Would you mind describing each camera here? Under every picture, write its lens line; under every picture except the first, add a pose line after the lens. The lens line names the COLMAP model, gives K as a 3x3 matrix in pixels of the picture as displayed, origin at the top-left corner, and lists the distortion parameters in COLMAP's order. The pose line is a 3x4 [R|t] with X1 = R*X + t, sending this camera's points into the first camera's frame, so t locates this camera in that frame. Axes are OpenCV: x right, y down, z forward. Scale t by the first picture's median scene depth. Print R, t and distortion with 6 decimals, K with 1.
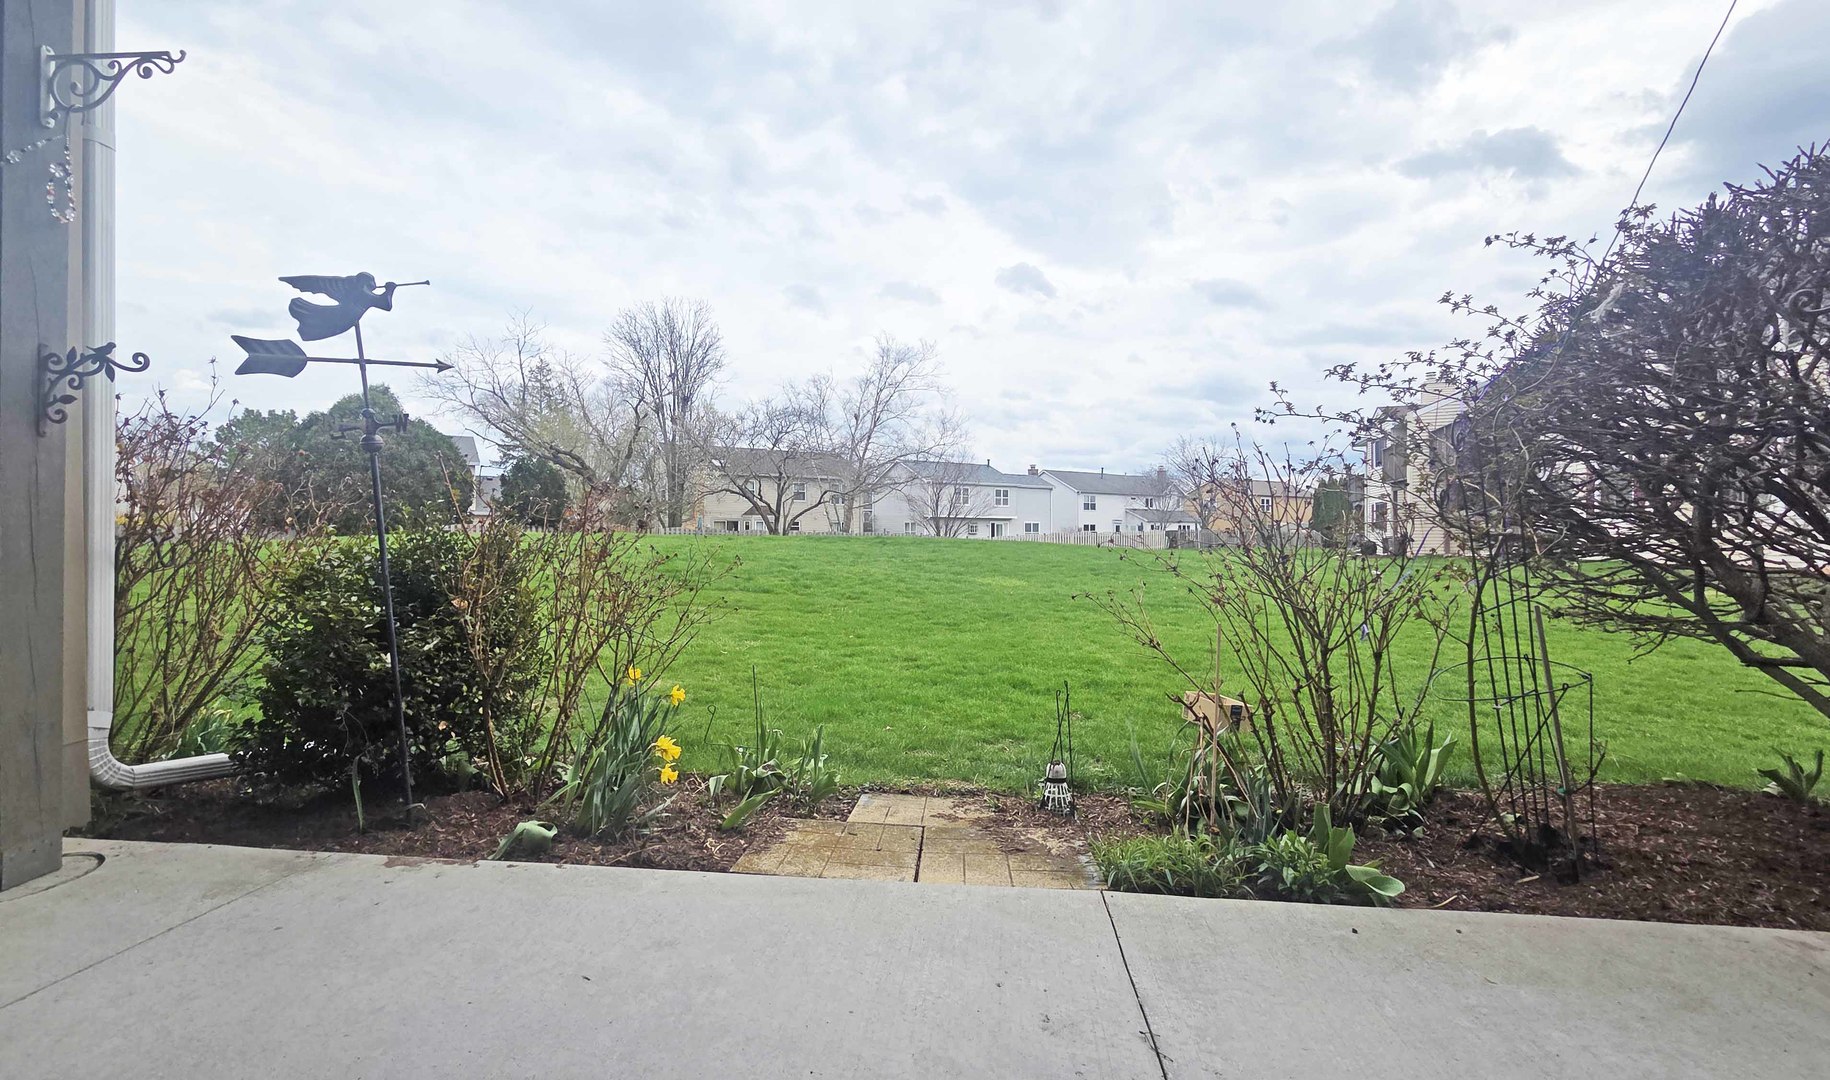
lens RADIAL K [[796.8, 0, 908.5], [0, 796.8, 544.0], [0, 0, 1]] dist [0.001057, 0.001343]
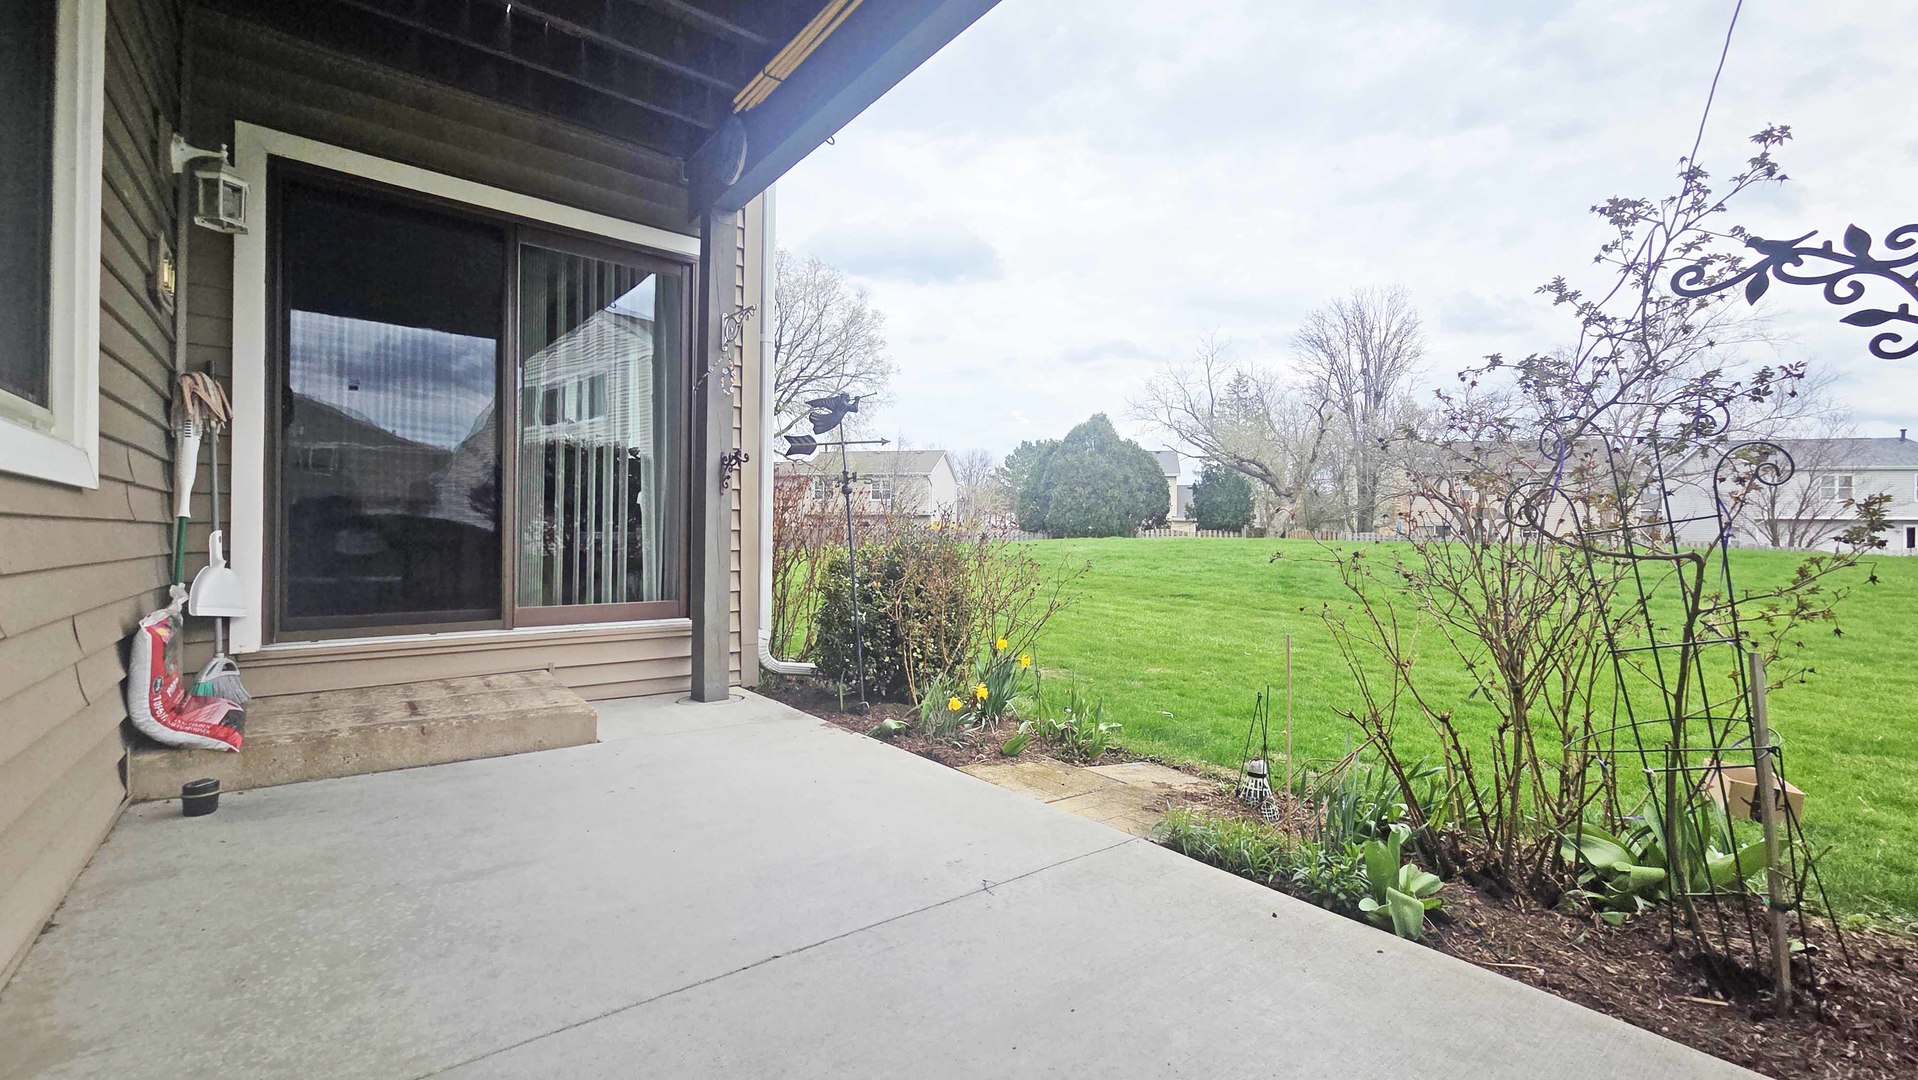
lens RADIAL K [[786.9, 0, 955.5], [0, 786.9, 538.5], [0, 0, 1]] dist [0.003473, 0.000496]
pose [[0.717304, 0.009122, -0.696701, 0.603446], [-0.018014, 0.999823, -0.005456, -0.011201], [0.696528, 0.016464, 0.717341, -0.055008]]
